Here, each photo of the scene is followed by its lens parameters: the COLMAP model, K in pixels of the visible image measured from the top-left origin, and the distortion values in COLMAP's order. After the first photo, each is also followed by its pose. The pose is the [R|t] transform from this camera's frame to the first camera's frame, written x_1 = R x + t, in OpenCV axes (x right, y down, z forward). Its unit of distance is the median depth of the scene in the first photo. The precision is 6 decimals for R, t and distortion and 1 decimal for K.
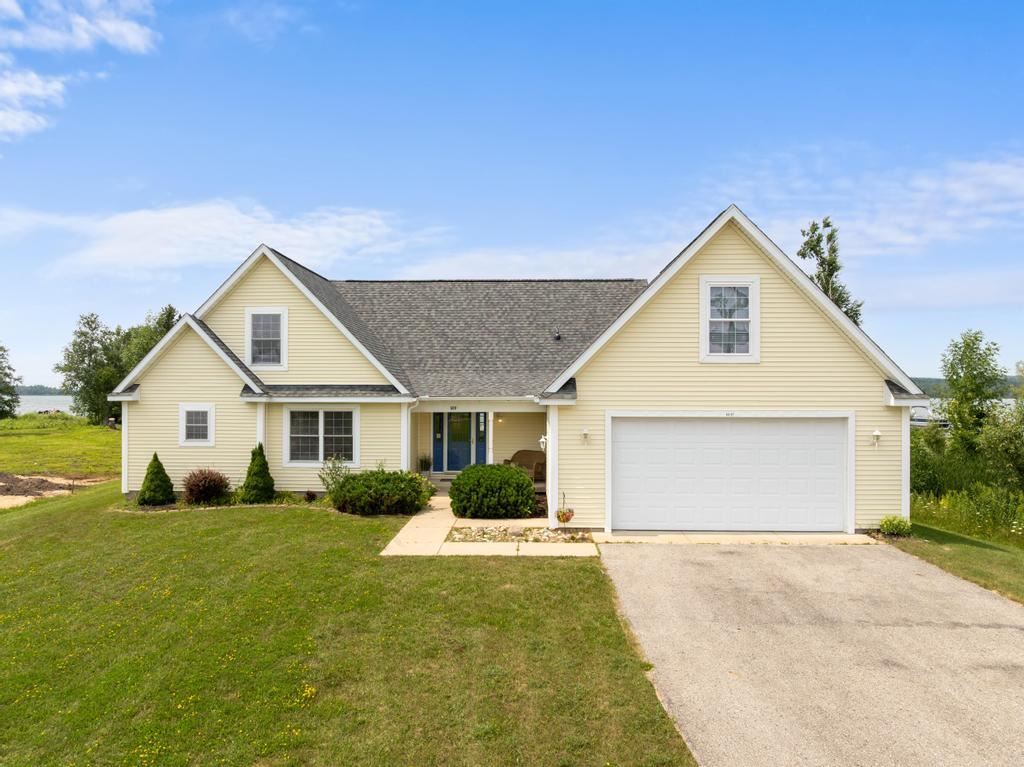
lens RADIAL K [[722.8, 0, 512.0], [0, 722.8, 383.5], [0, 0, 1]] dist [-0.045978, 0.020542]
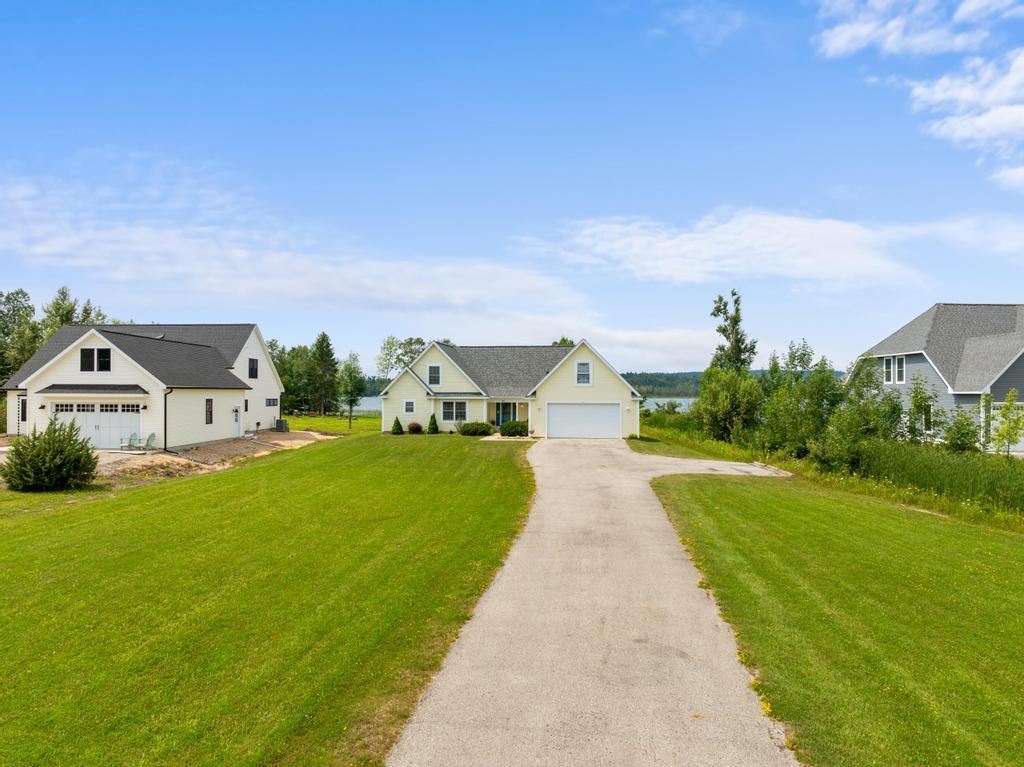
lens RADIAL K [[722.8, 0, 512.0], [0, 722.8, 383.5], [0, 0, 1]] dist [-0.045978, 0.020542]
pose [[0.993282, -0.000788, -0.115720, 0.268337], [0.000749, 1.000000, -0.000382, -0.030085], [0.115720, 0.000293, 0.993282, -1.694524]]
